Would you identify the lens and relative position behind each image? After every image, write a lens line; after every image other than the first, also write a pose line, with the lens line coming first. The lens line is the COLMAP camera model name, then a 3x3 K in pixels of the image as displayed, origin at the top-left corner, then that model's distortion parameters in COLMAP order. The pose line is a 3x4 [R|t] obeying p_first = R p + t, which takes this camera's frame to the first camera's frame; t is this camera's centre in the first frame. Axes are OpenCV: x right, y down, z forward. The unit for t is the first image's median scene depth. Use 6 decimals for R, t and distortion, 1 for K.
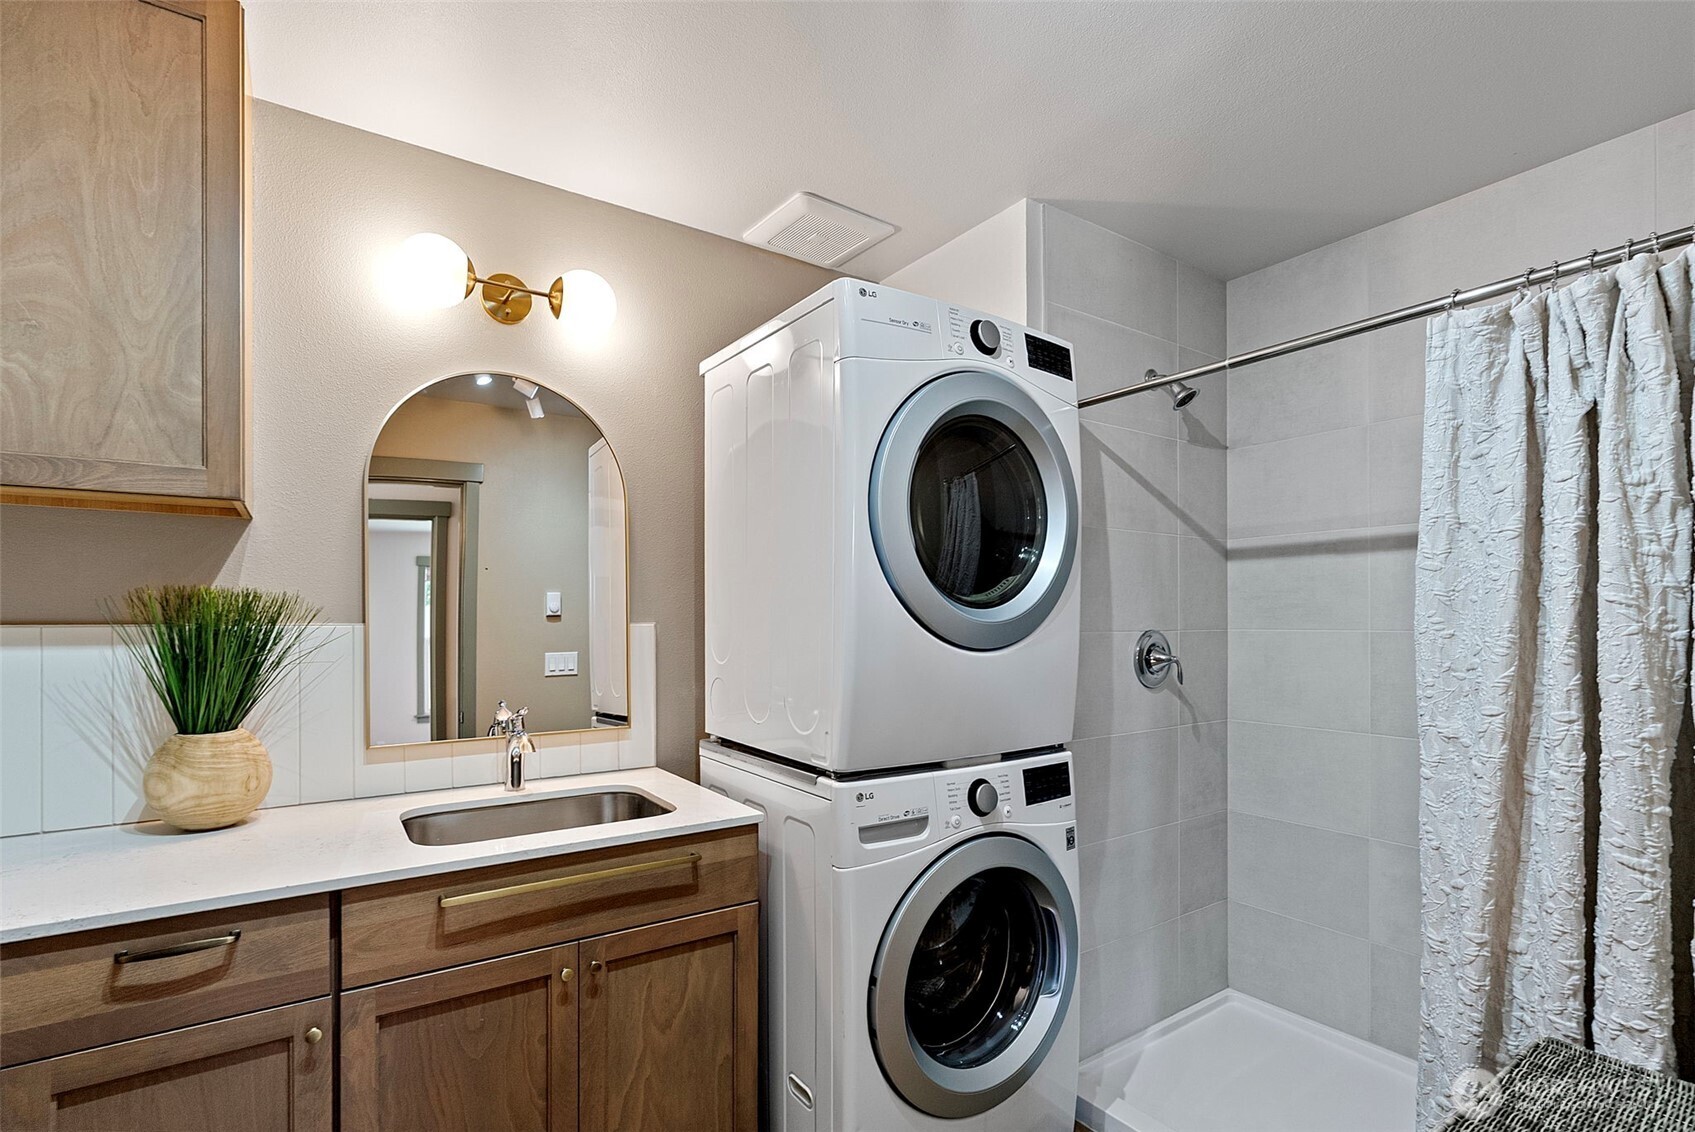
lens RADIAL K [[792.3, 0, 844.6], [0, 792.3, 594.7], [0, 0, 1]] dist [0.000483, -0.000036]
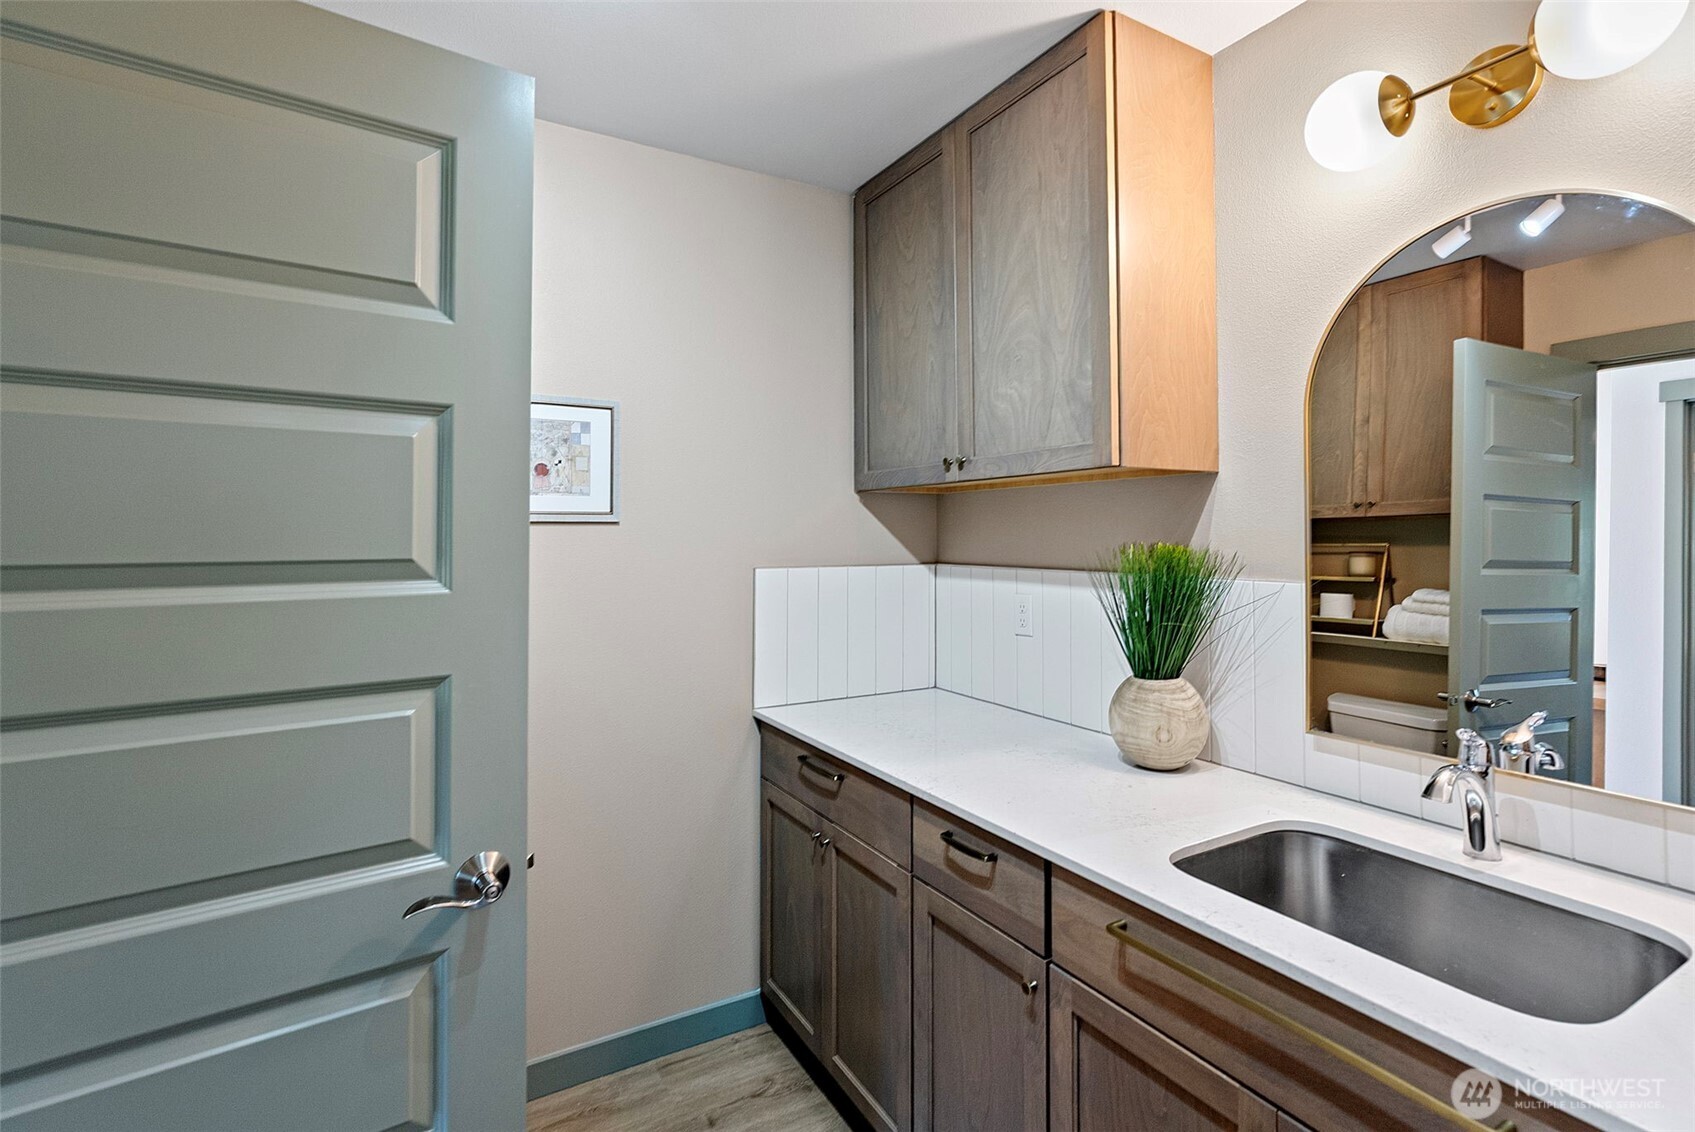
lens RADIAL K [[794.3, 0, 849.2], [0, 794.3, 508.9], [0, 0, 1]] dist [-0.010939, -0.000331]
pose [[-0.074749, -0.037152, -0.996510, 0.357122], [0.039970, 0.998391, -0.040221, -0.034131], [0.996401, -0.042837, -0.073144, 0.766209]]
